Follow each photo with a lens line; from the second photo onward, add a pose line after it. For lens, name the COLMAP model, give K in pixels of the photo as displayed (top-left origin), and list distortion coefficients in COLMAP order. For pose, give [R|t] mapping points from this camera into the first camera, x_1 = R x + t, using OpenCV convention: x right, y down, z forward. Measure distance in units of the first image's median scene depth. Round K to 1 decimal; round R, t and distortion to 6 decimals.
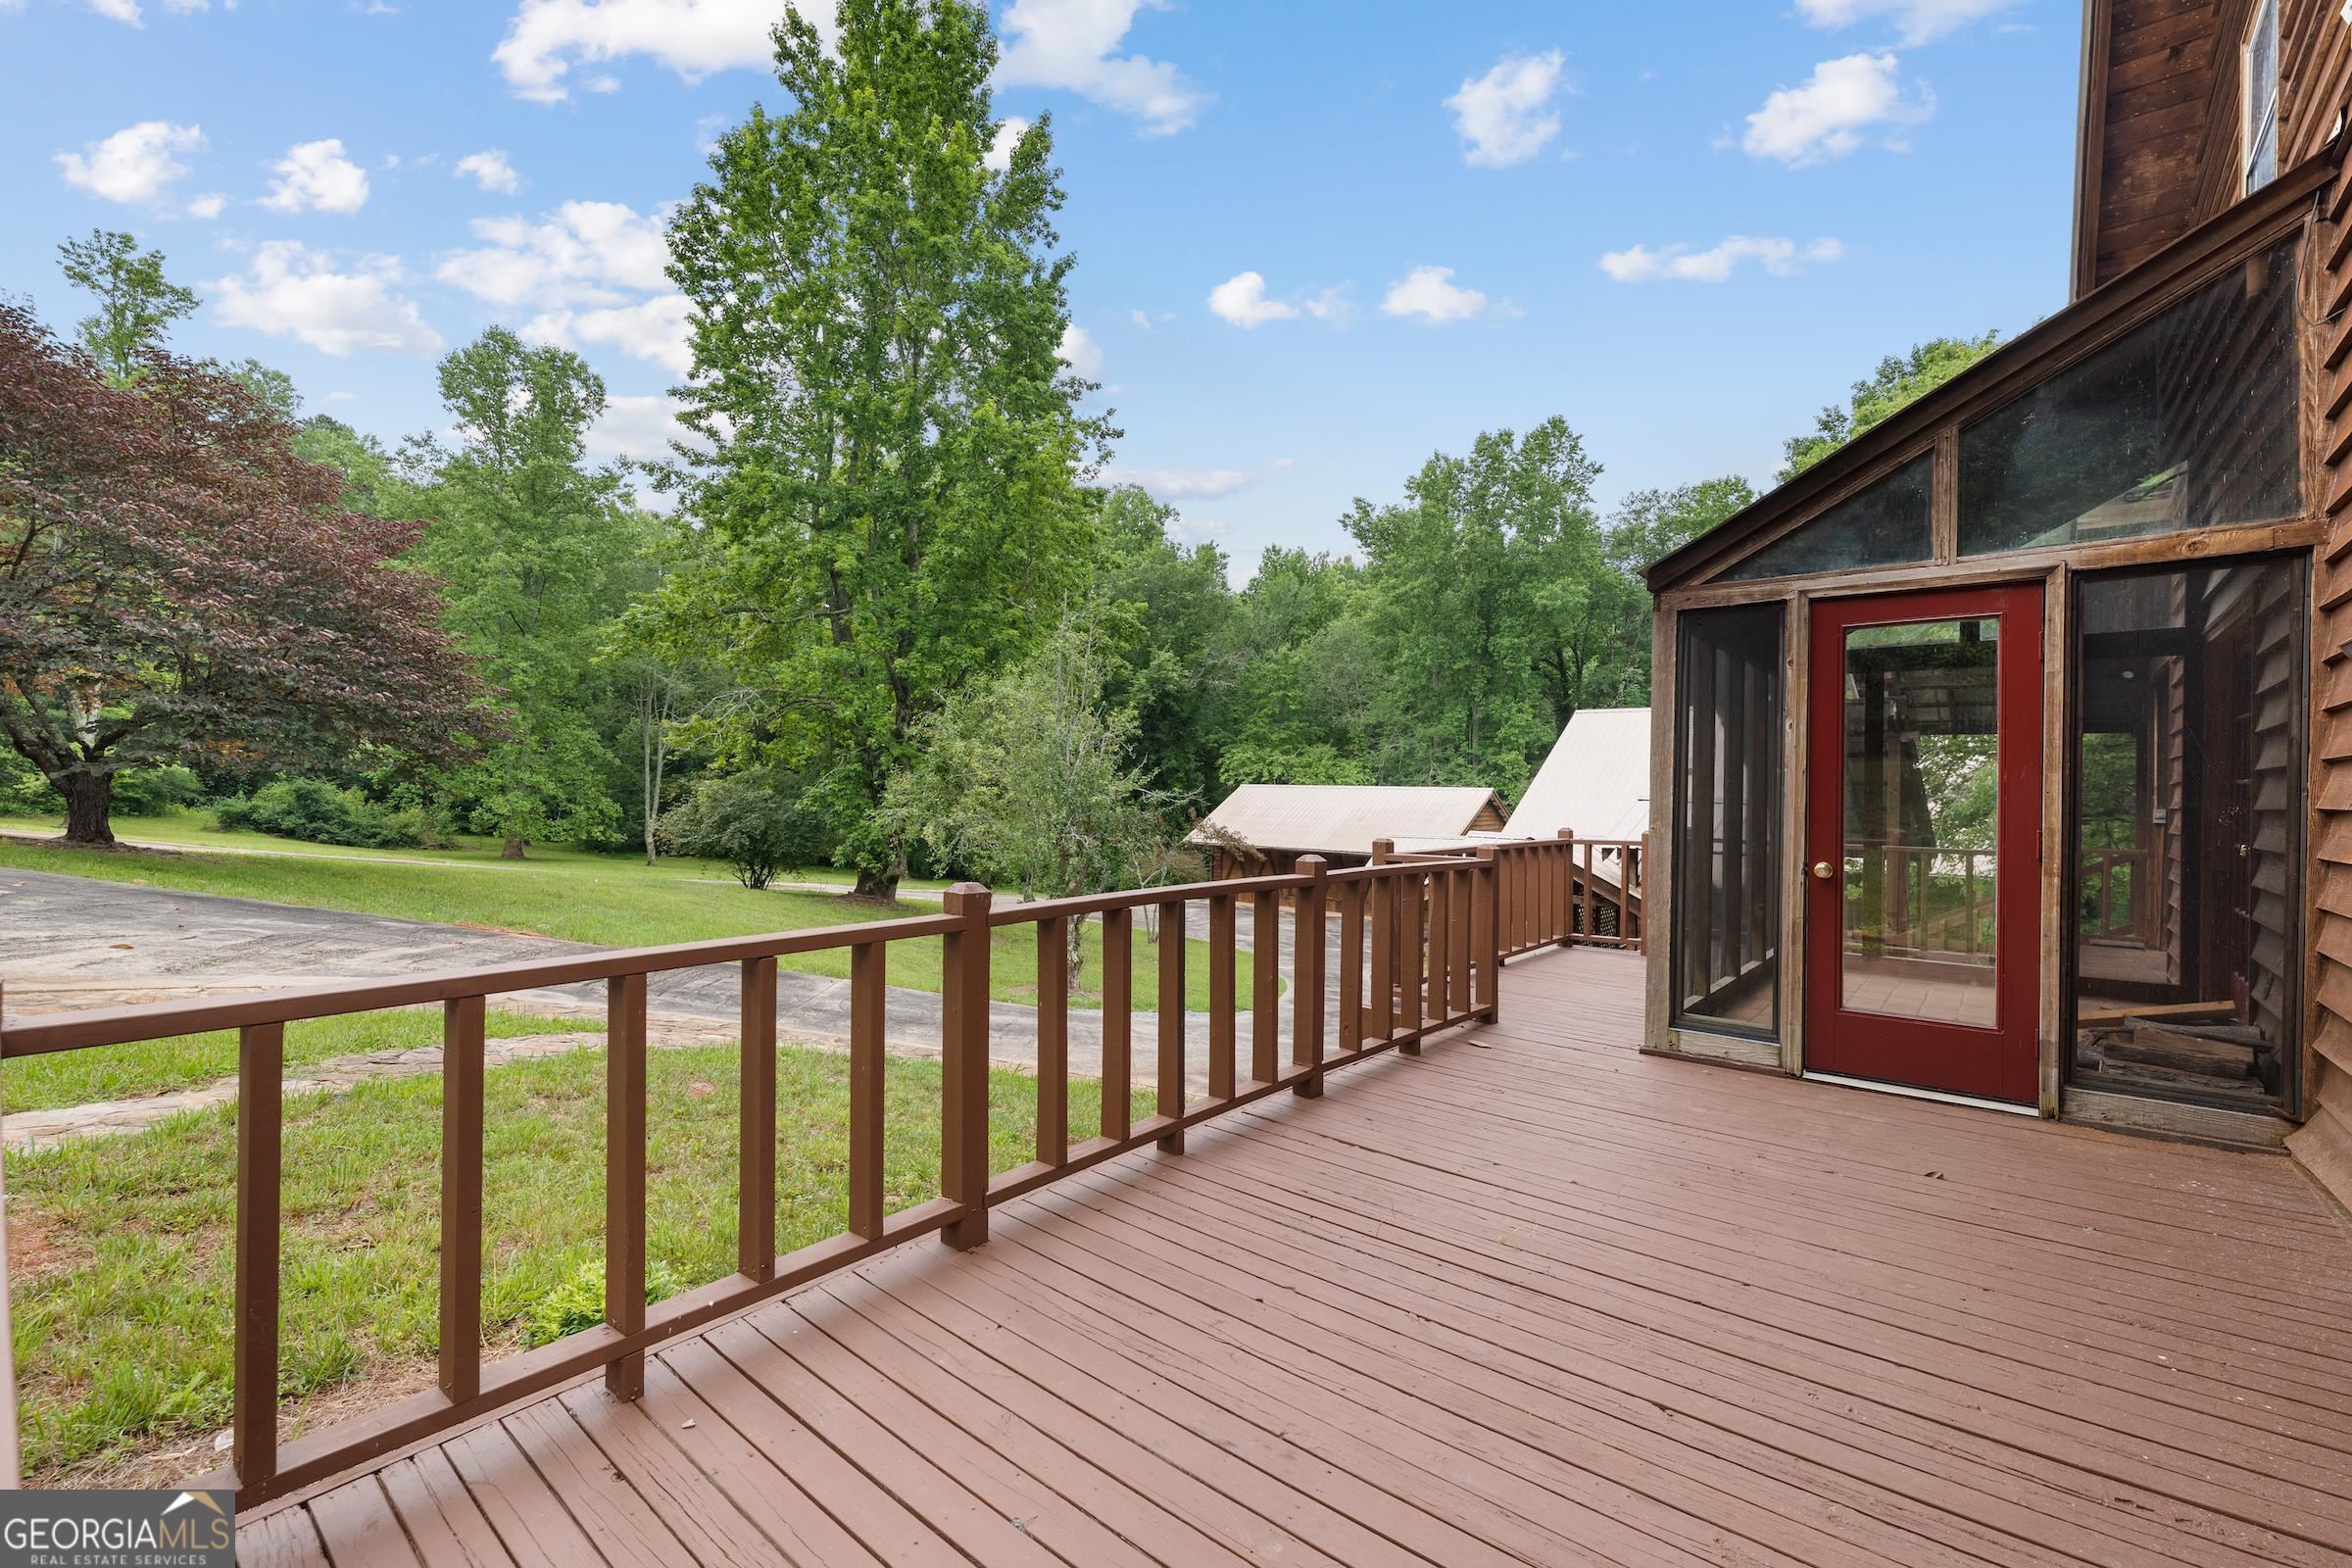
lens RADIAL K [[977.9, 0, 1173.1], [0, 977.9, 788.7], [0, 0, 1]] dist [0.000058, -0.000031]
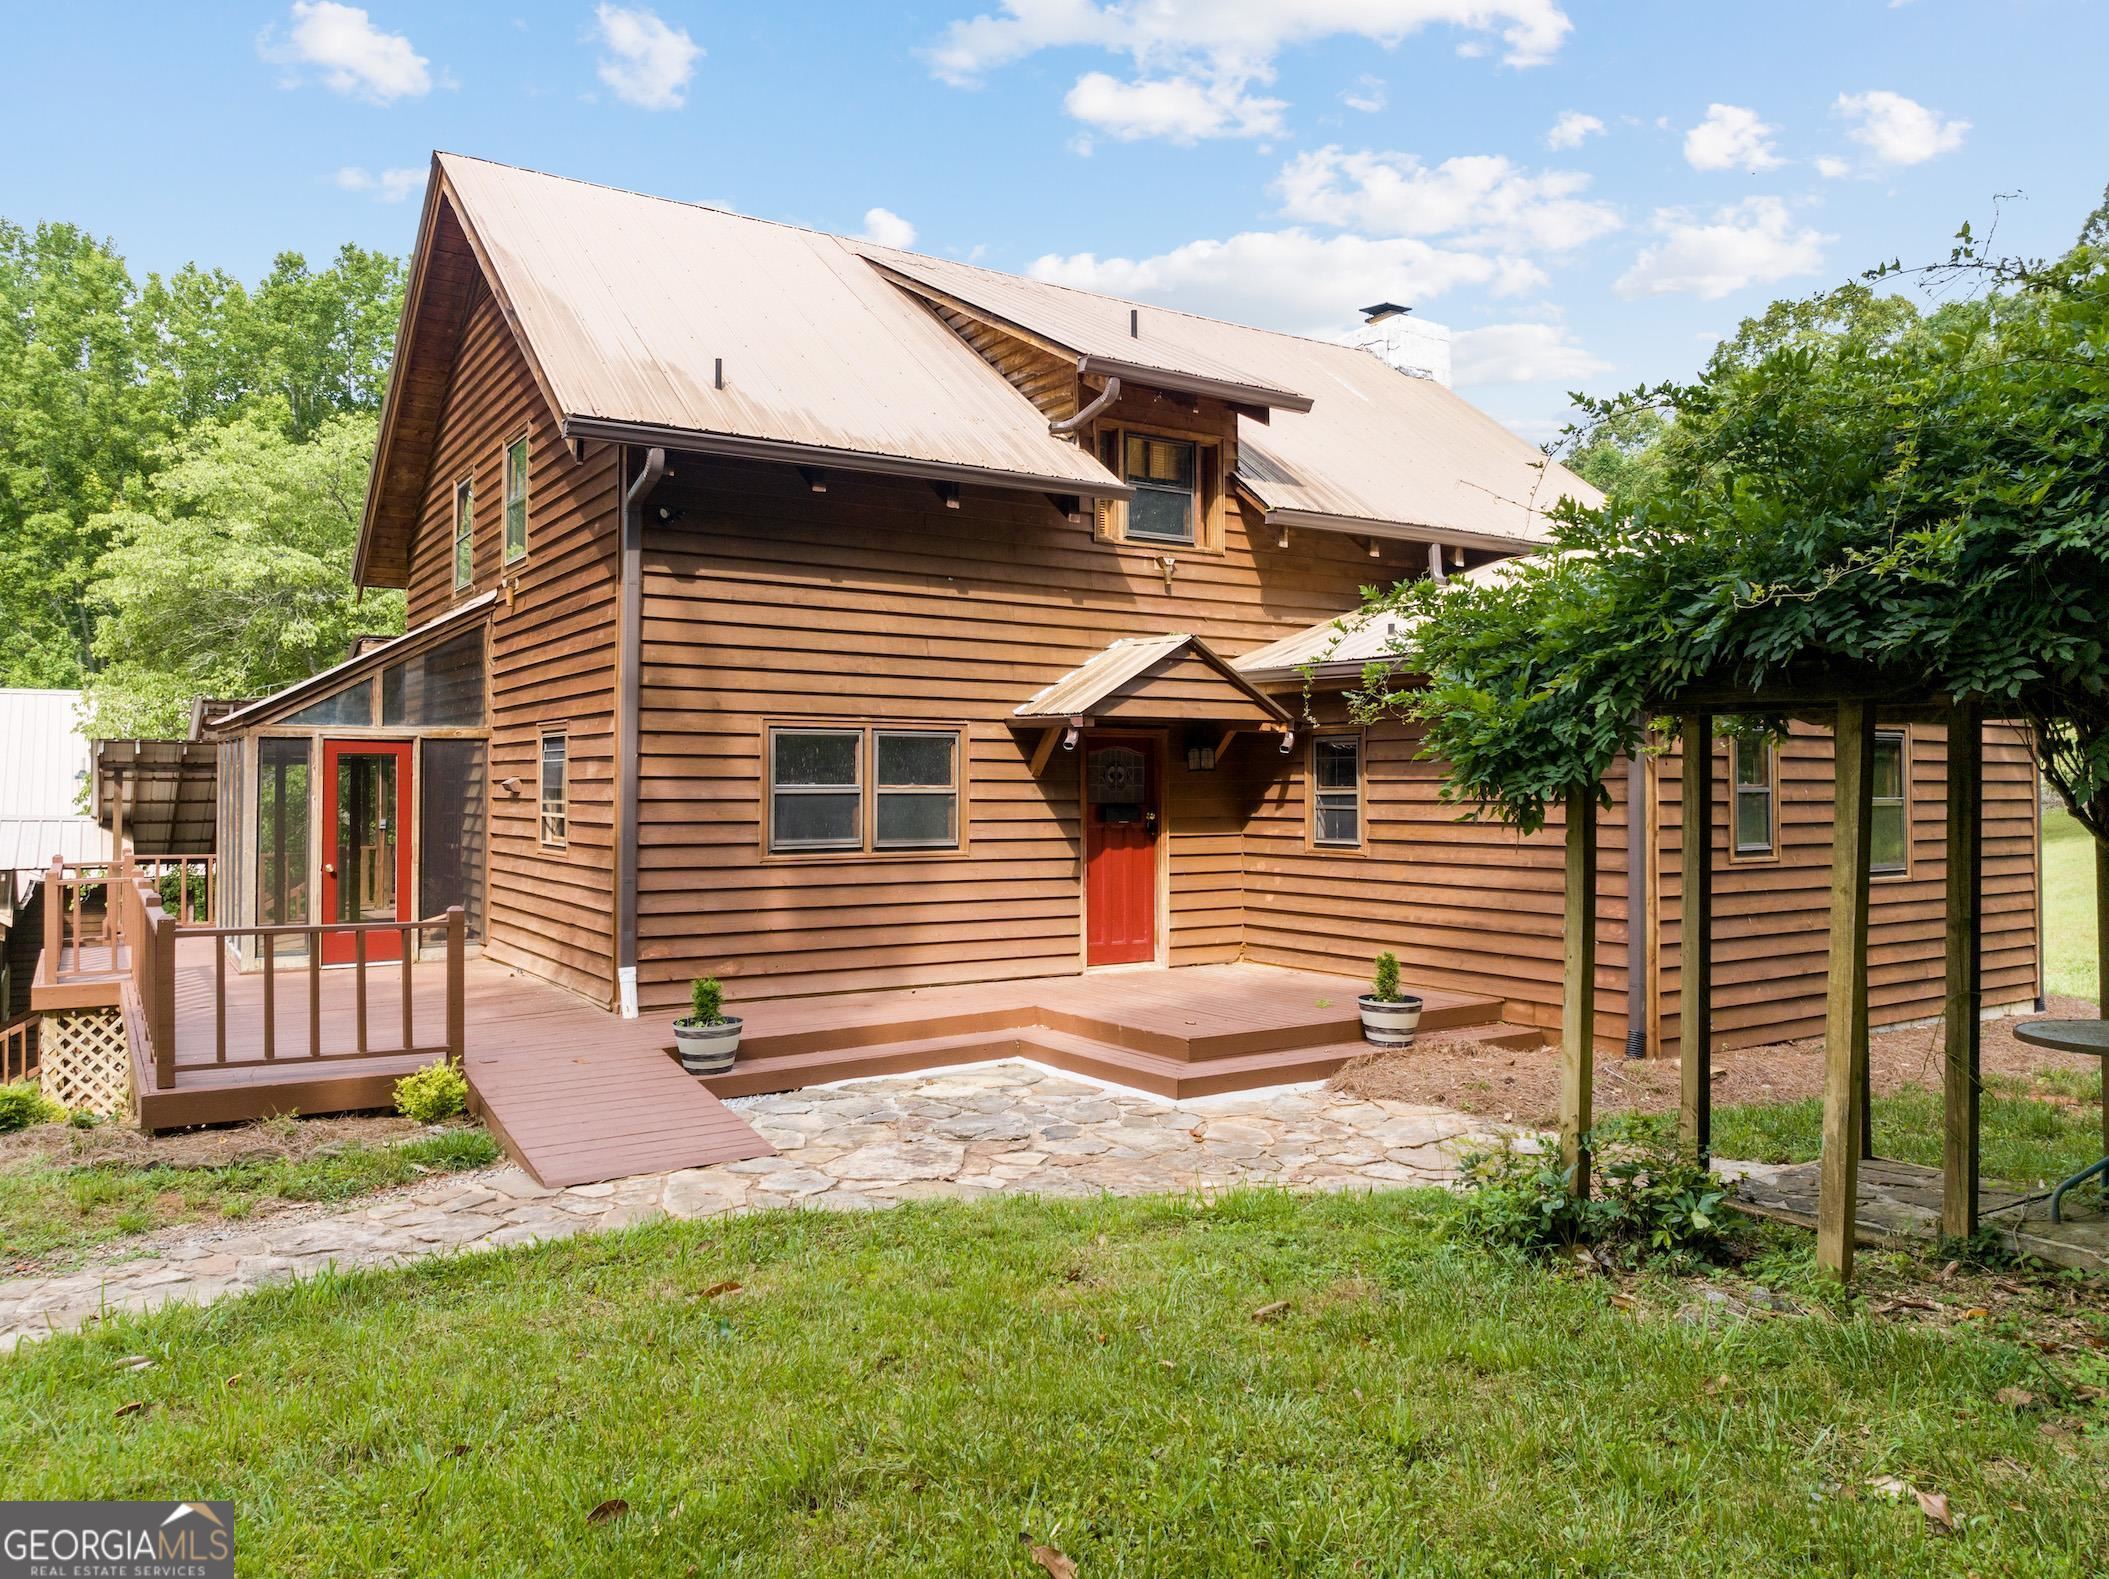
lens RADIAL K [[1477.3, 0, 1053.2], [0, 1477.3, 786.9], [0, 0, 1]] dist [-0.003170, -0.000188]
pose [[0.284191, -0.007197, 0.958741, -2.064066], [0.001148, 0.999974, 0.007166, -0.115606], [-0.958767, -0.000936, 0.284192, -1.489103]]
